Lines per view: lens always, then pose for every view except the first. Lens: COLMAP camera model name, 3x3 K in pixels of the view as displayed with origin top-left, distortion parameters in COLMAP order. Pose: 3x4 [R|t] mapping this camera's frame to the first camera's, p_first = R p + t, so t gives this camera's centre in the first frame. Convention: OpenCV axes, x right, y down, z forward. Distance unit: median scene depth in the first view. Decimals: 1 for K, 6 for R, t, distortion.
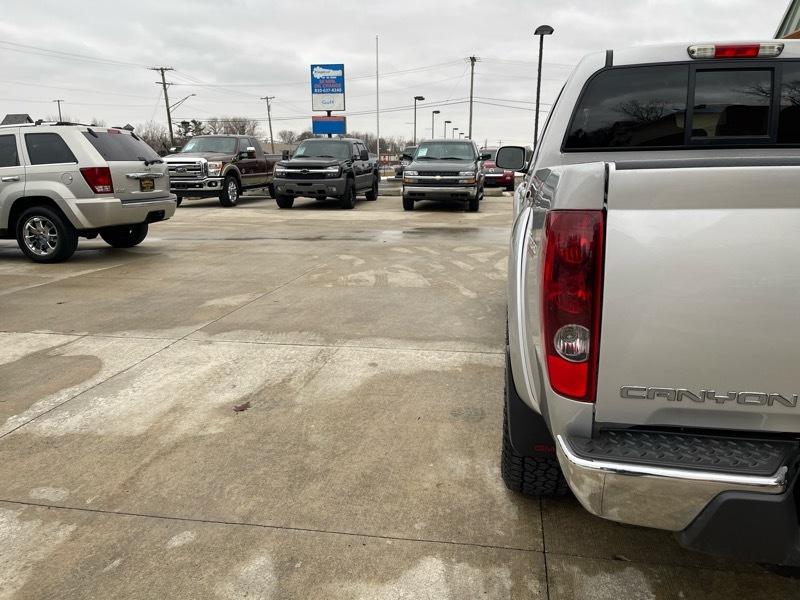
lens RADIAL K [[602.8, 0, 404.2], [0, 602.8, 303.2], [0, 0, 1]] dist [0.072589, -0.092841]
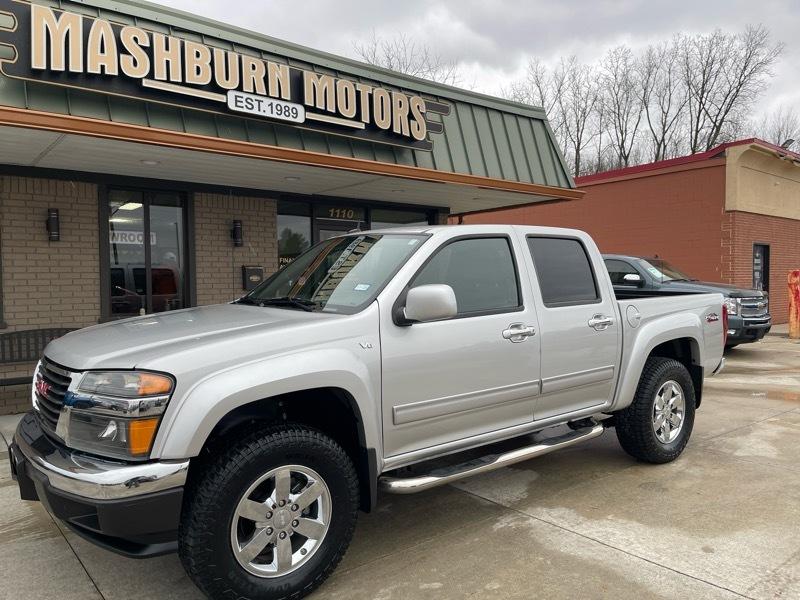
lens RADIAL K [[602.8, 0, 397.2], [0, 602.8, 299.2], [0, 0, 1]] dist [0.072589, -0.092841]
pose [[-0.748120, -0.014471, 0.663406, -0.141692], [0.158930, 0.966755, 0.200313, -0.229002], [-0.644250, 0.255294, -0.720949, 0.905199]]
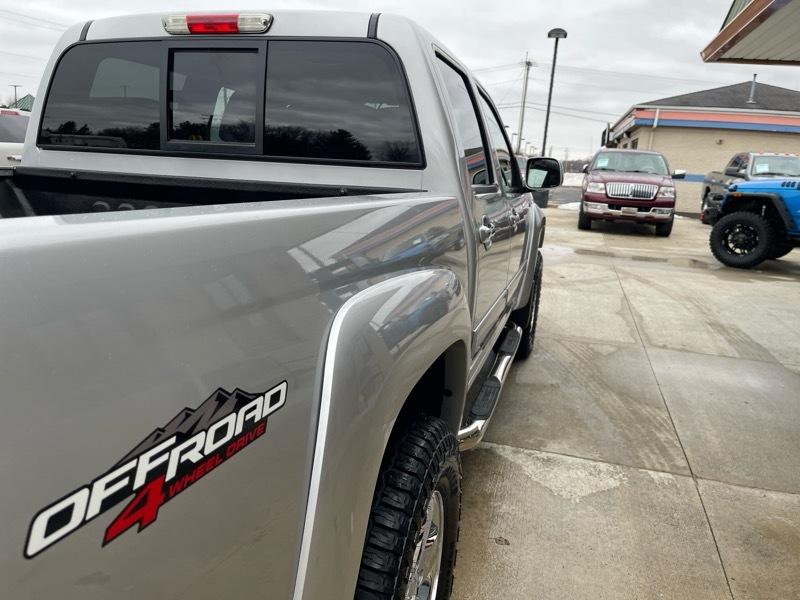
lens RADIAL K [[602.8, 0, 399.9], [0, 602.8, 299.9], [0, 0, 1]] dist [0.072589, -0.092841]
pose [[0.991700, 0.081893, -0.099122, 0.292535], [-0.082513, 0.996588, -0.002165, -0.033906], [0.098606, 0.010326, 0.995073, 0.100238]]
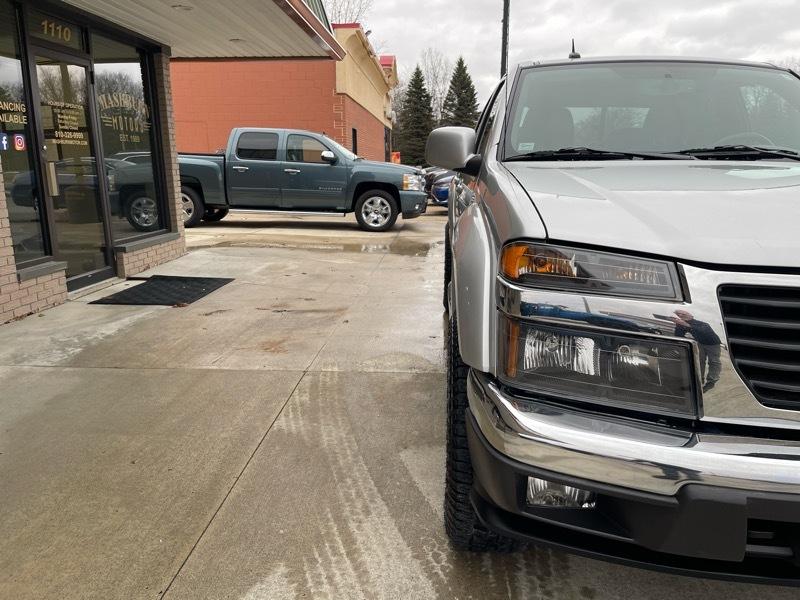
lens RADIAL K [[602.8, 0, 407.1], [0, 602.8, 294.5], [0, 0, 1]] dist [0.072589, -0.092841]
pose [[-0.993250, 0.023220, -0.113646, 0.412147], [-0.027770, 0.903665, 0.427338, -0.209092], [0.112621, 0.427609, -0.896921, 0.900559]]
